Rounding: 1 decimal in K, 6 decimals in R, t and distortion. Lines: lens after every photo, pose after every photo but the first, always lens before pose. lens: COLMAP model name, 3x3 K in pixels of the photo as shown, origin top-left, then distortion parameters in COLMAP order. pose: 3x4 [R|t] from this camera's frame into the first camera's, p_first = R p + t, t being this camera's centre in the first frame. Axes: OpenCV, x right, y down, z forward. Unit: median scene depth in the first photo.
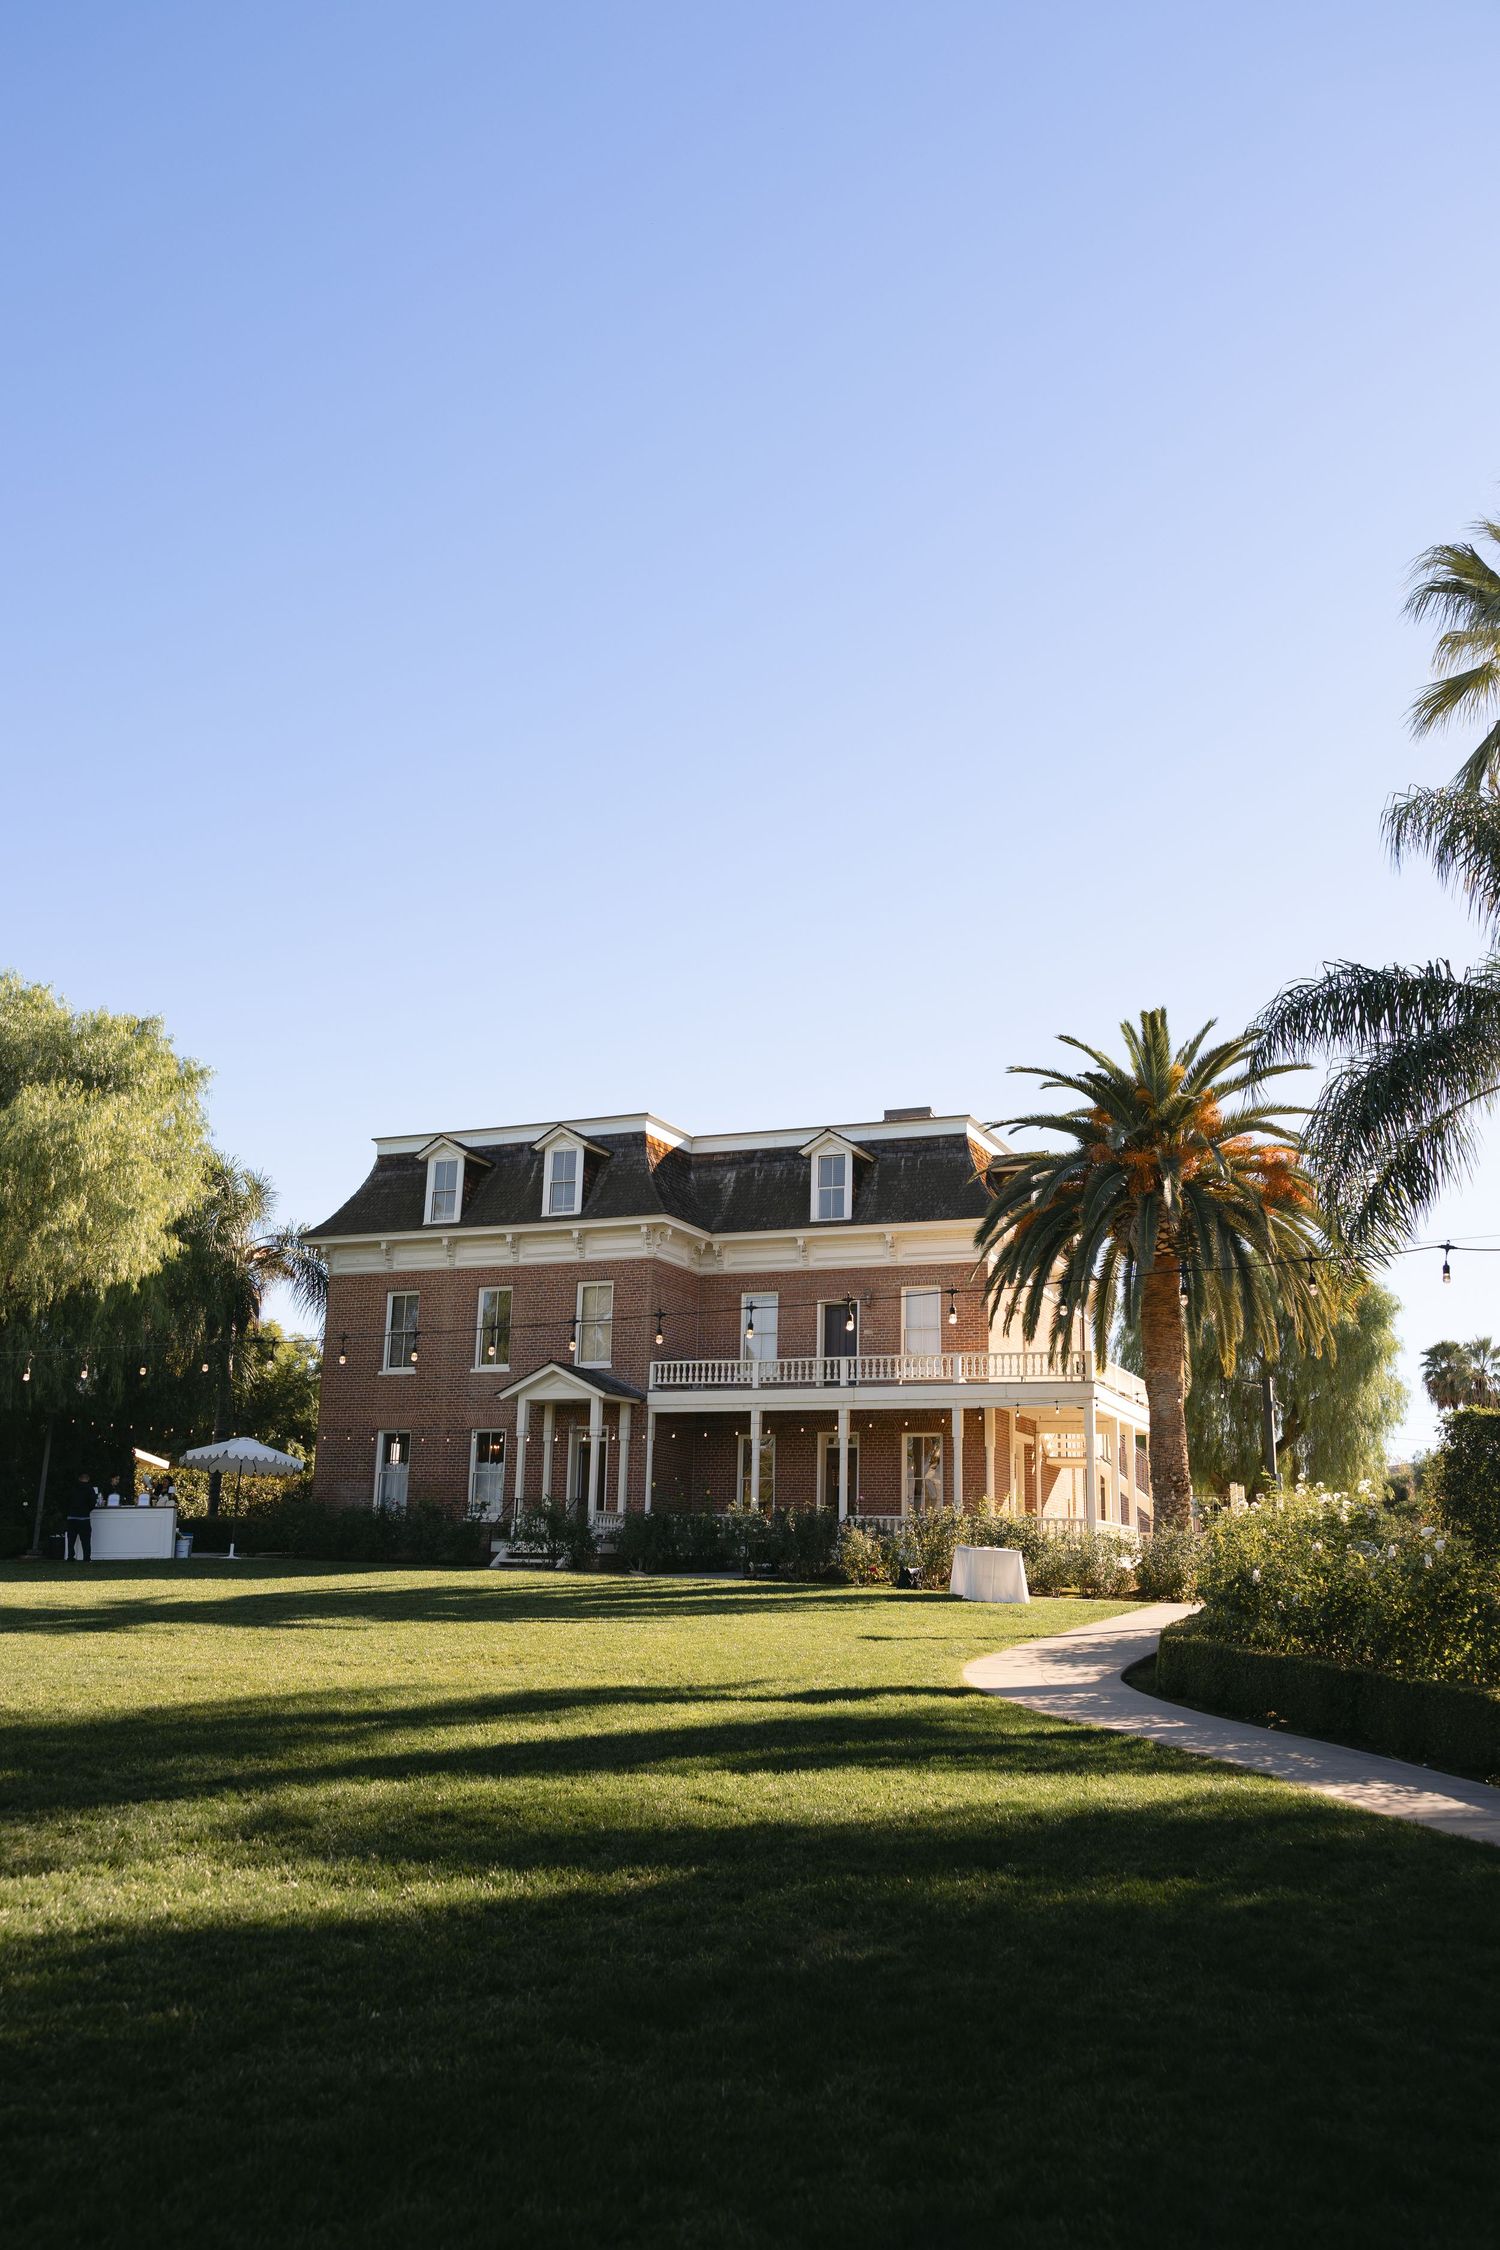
lens RADIAL K [[1833.7, 0, 750.0], [0, 1833.7, 1125.0], [0, 0, 1]] dist [-0.010253, -0.003784]
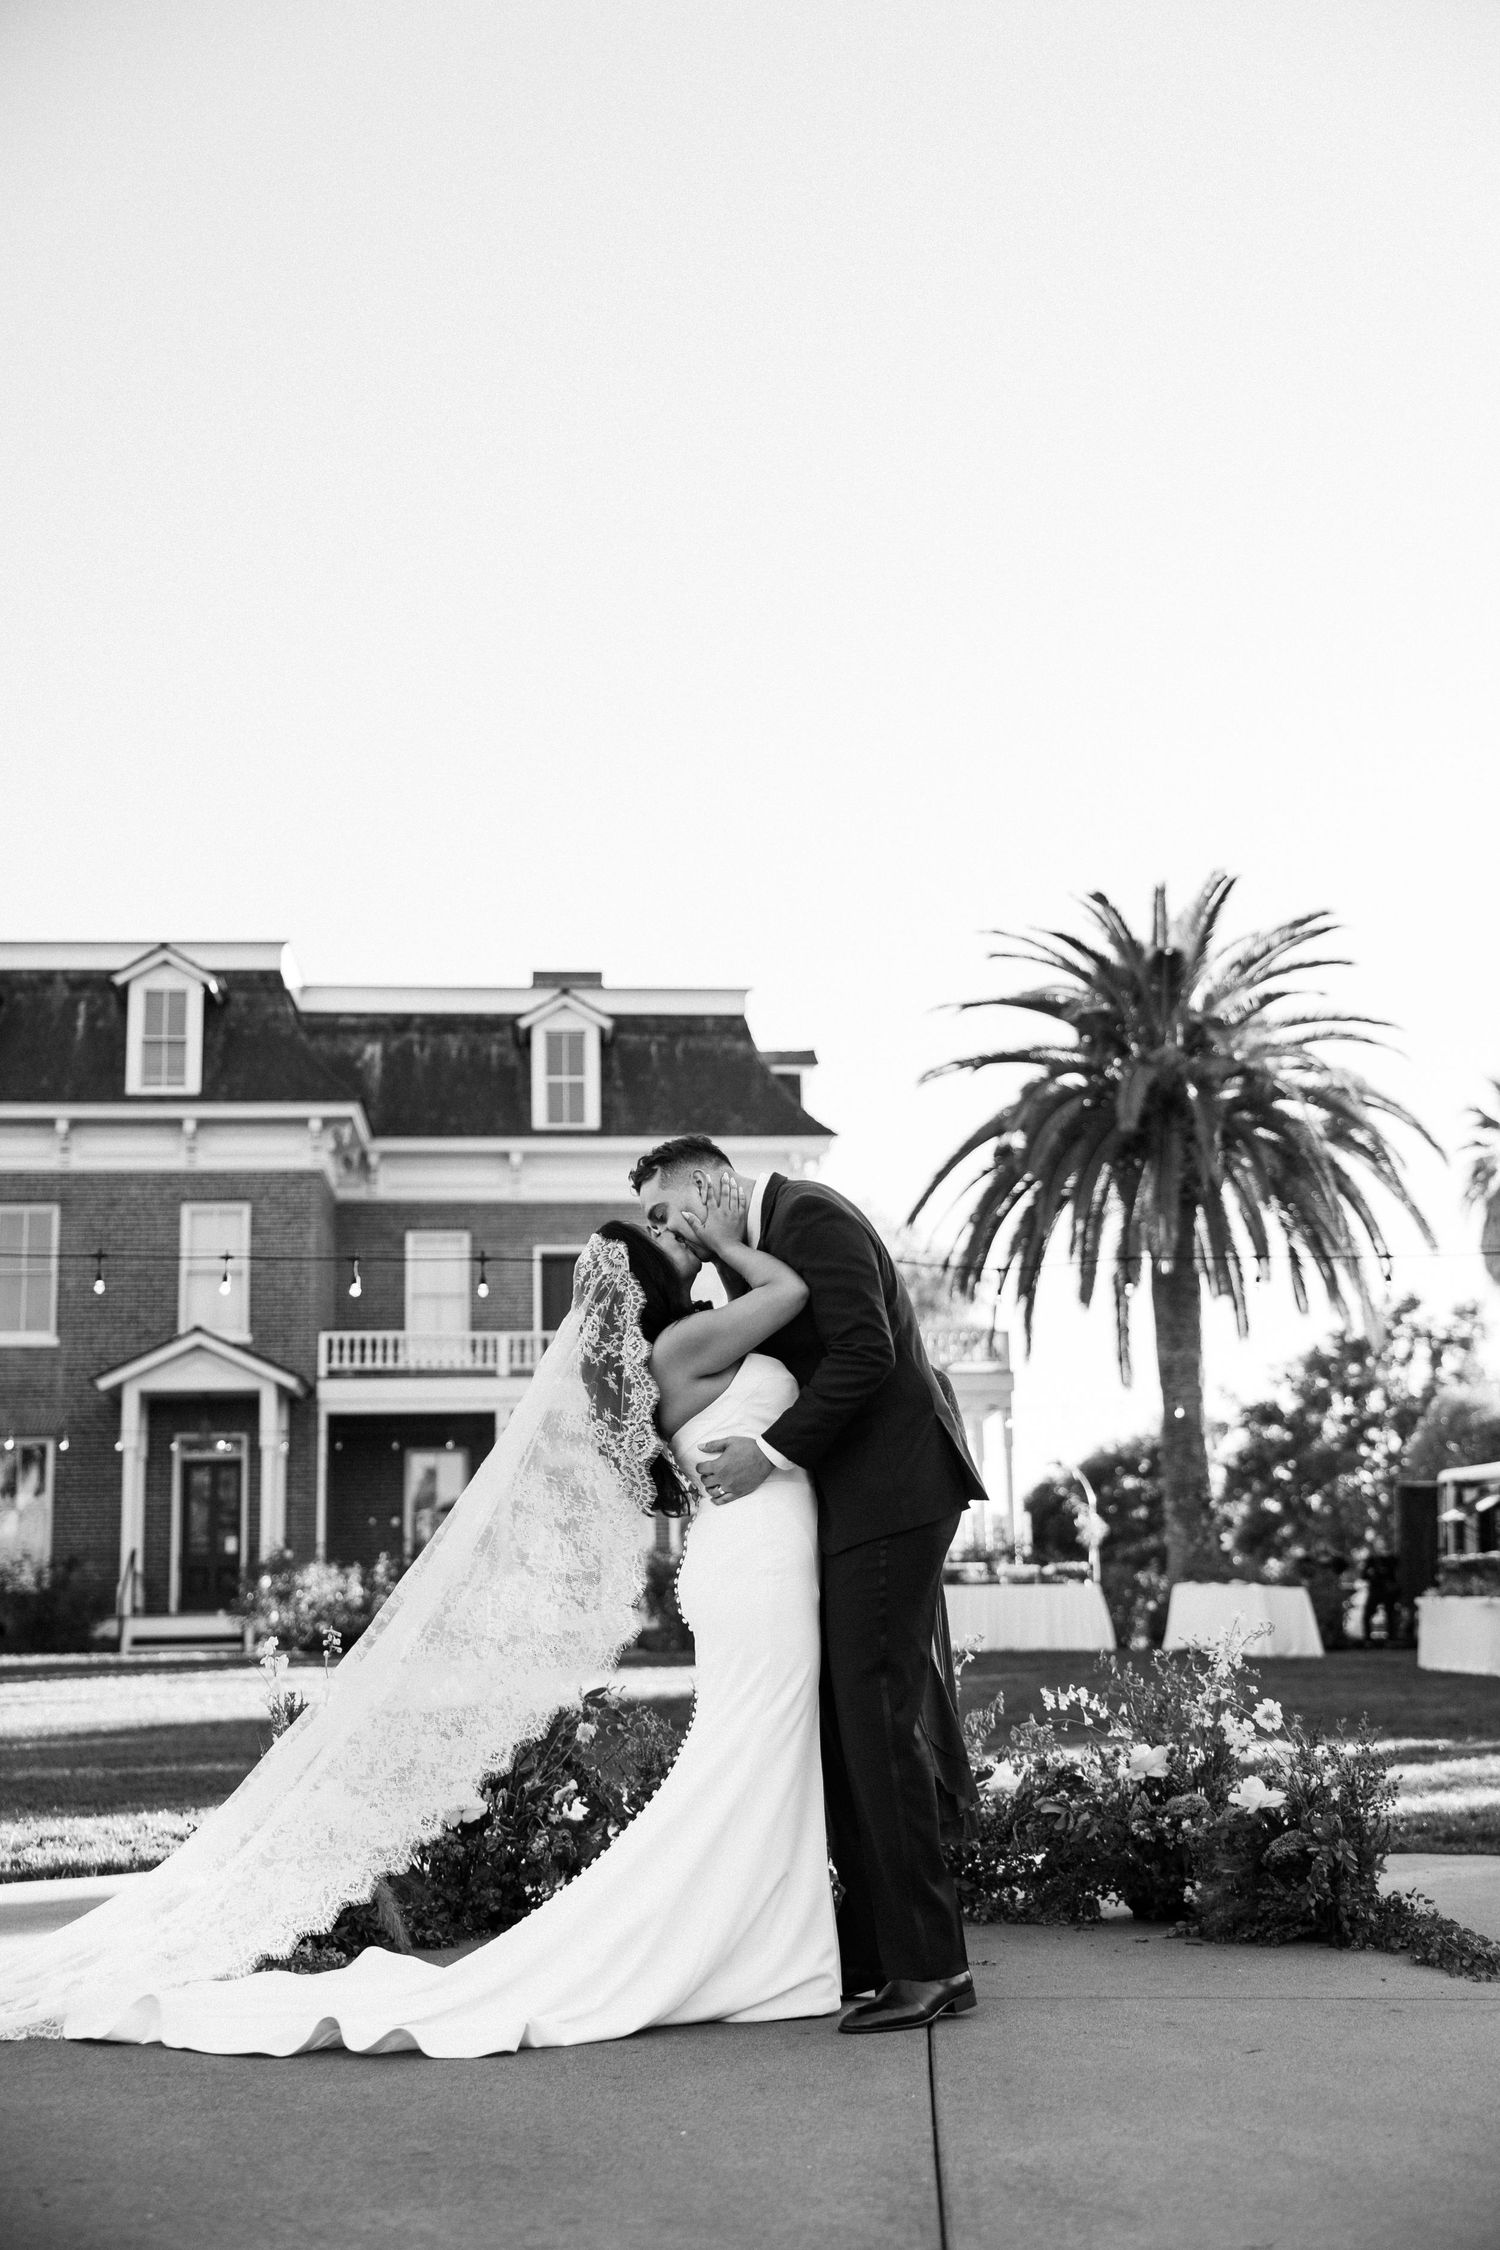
lens RADIAL K [[2534.2, 0, 750.0], [0, 2534.2, 1125.0], [0, 0, 1]] dist [-0.013228, -0.005242]
pose [[0.879554, 0.061633, 0.471790, -0.328903], [-0.080037, 0.996610, 0.019018, 0.027756], [-0.469018, -0.054488, 0.881506, 0.156475]]
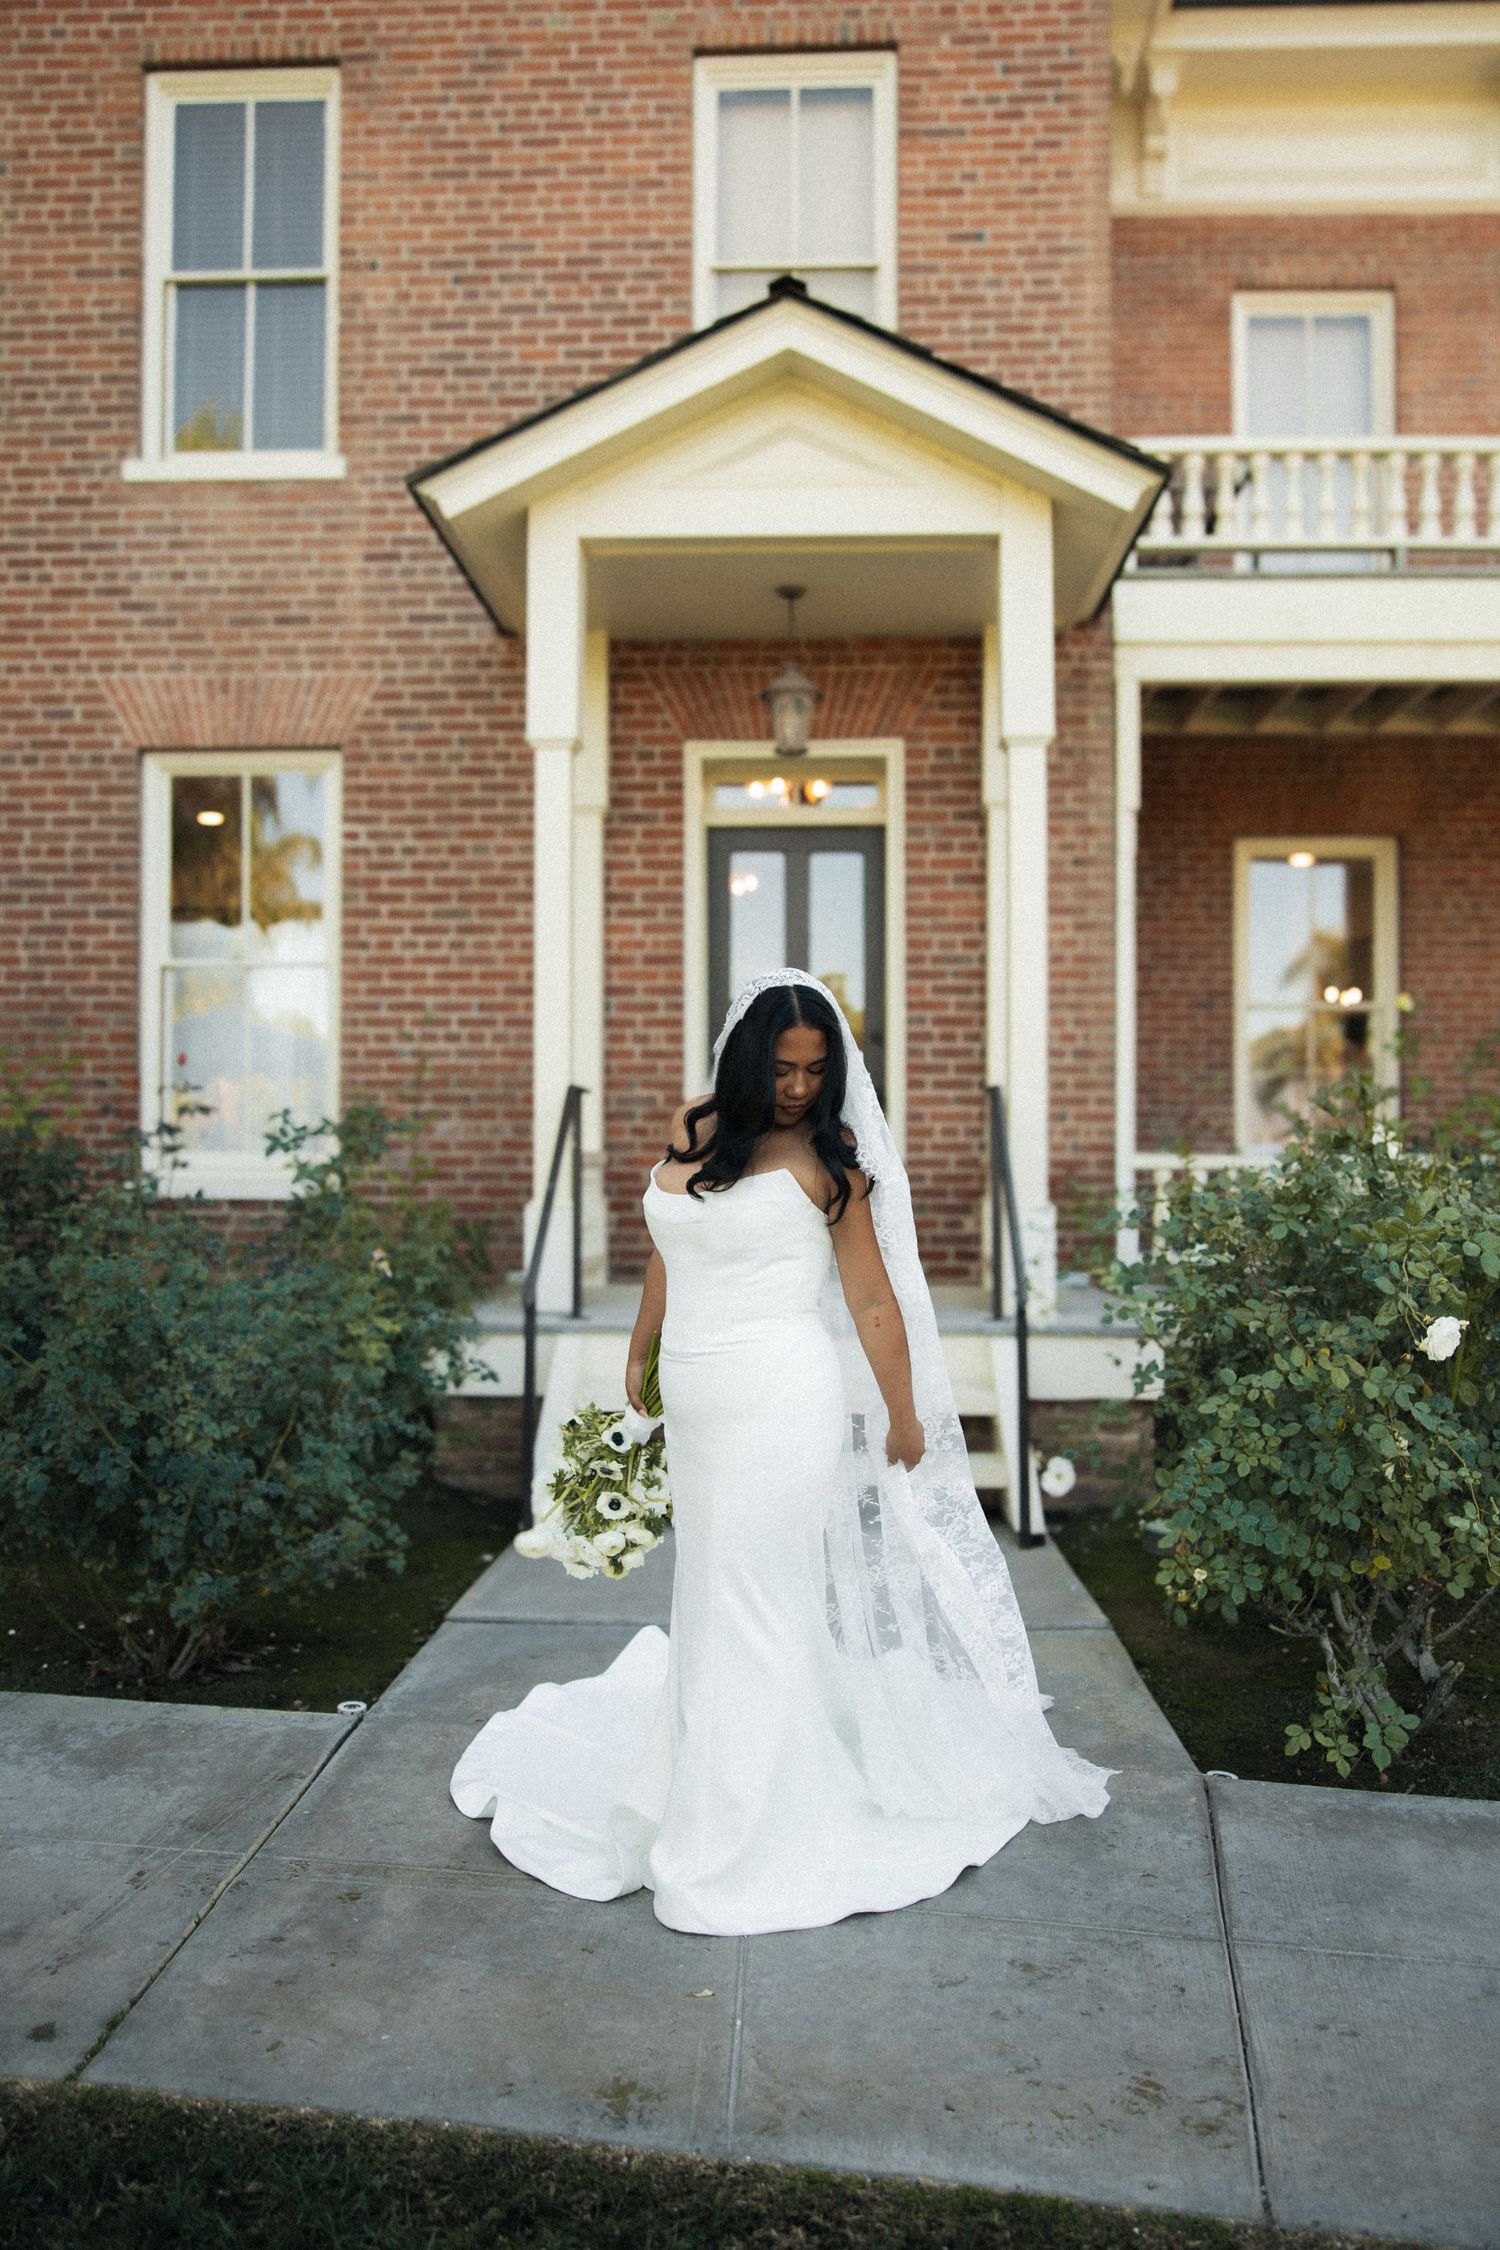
lens RADIAL K [[1833.7, 0, 750.0], [0, 1833.7, 1125.0], [0, 0, 1]] dist [-0.010253, -0.003784]
pose [[0.936404, -0.007489, 0.350844, -0.160796], [-0.073638, 0.973320, 0.217315, 0.156855], [-0.343111, -0.229330, 0.910869, 0.777708]]
